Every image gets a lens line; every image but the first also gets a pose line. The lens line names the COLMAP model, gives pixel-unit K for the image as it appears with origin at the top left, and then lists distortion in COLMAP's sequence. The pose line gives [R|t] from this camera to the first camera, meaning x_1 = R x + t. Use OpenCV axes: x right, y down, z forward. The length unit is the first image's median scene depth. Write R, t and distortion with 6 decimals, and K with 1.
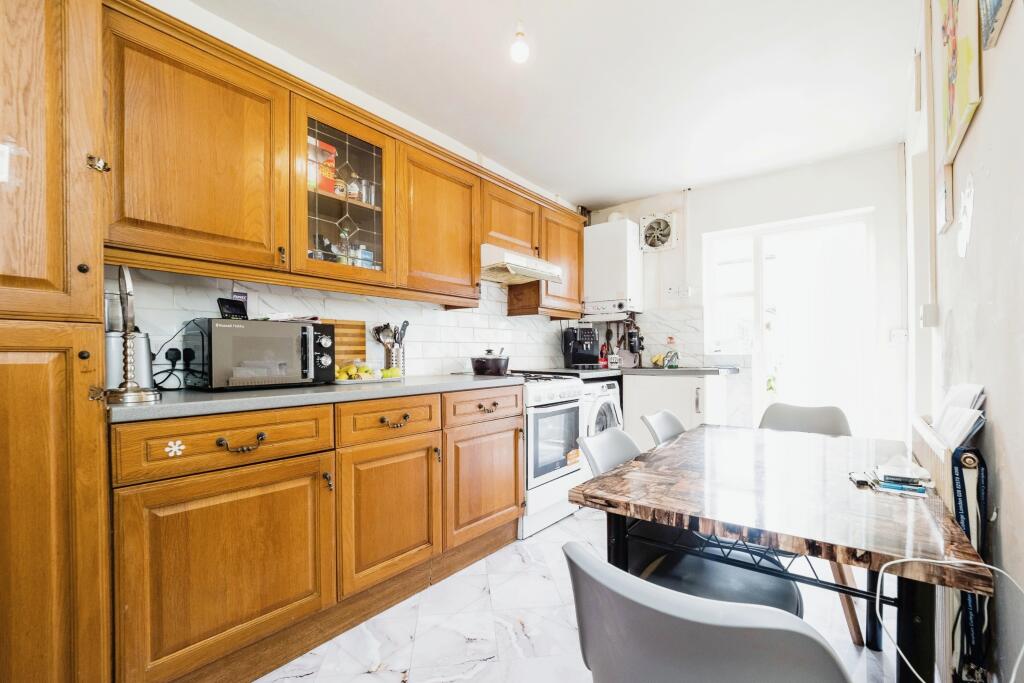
lens RADIAL K [[437.9, 0, 516.5], [0, 437.9, 357.9], [0, 0, 1]] dist [0.001315, -0.000078]
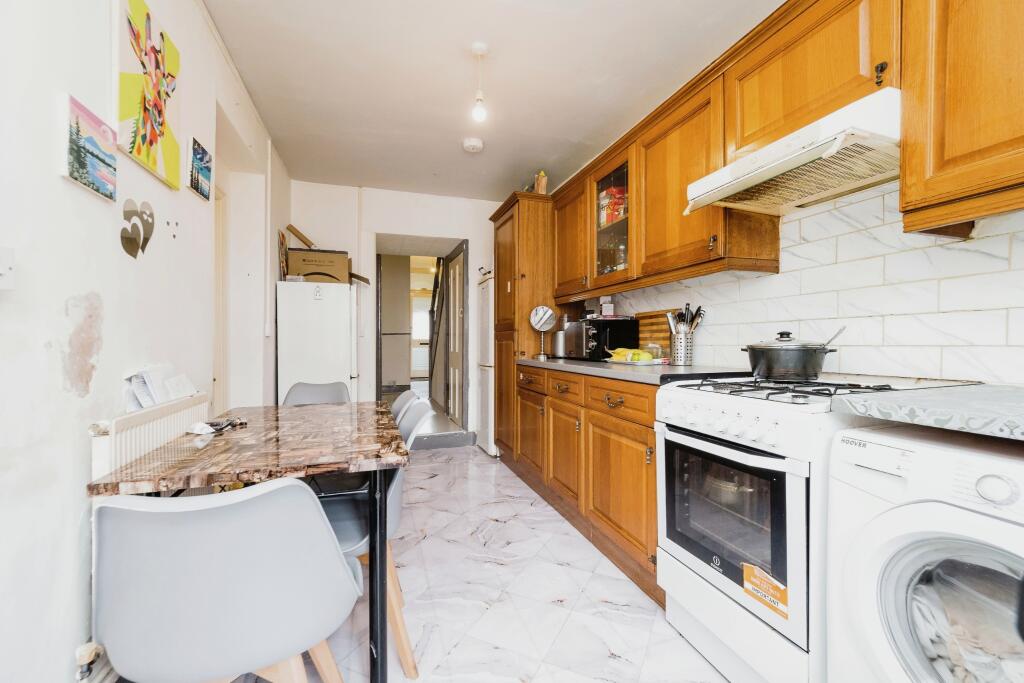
lens RADIAL K [[428.8, 0, 512.0], [0, 428.8, 341.5], [0, 0, 1]] dist [-0.001081, -0.000013]
pose [[-0.557750, 0.004786, -0.829995, 0.629284], [0.000127, 0.999984, 0.005681, -0.008539], [0.830009, 0.003064, -0.557742, 1.083119]]
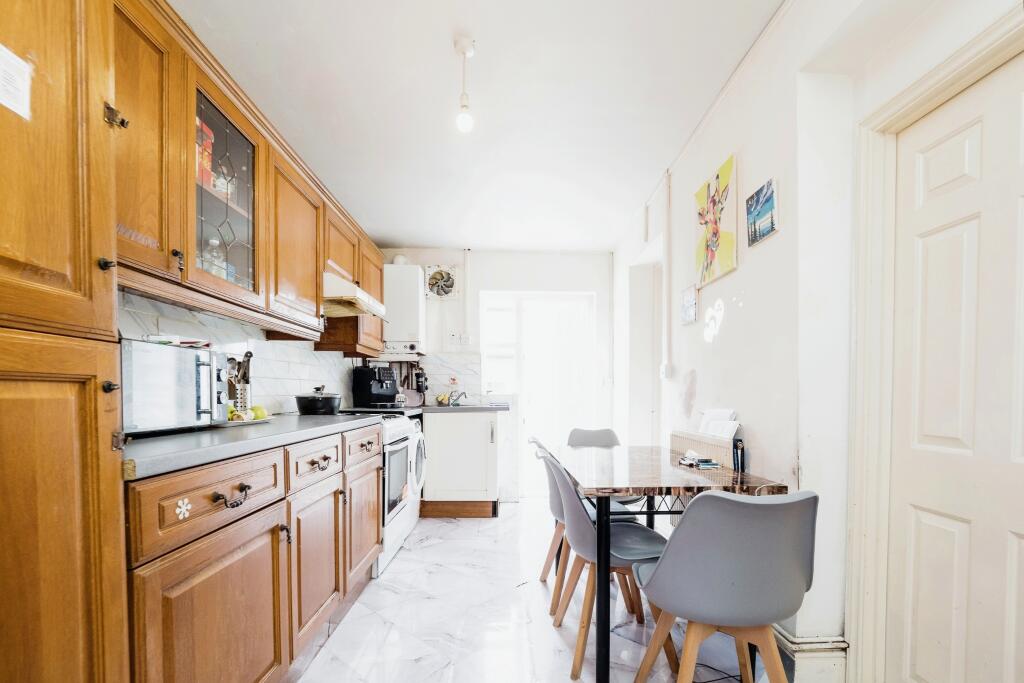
lens RADIAL K [[457.7, 0, 513.5], [0, 457.7, 404.3], [0, 0, 1]] dist [-0.000971, -0.000238]
pose [[0.768539, -0.006678, 0.639769, -0.384702], [-0.002018, 0.999915, 0.012861, 0.004370], [-0.639800, -0.011175, 0.768460, 0.001846]]
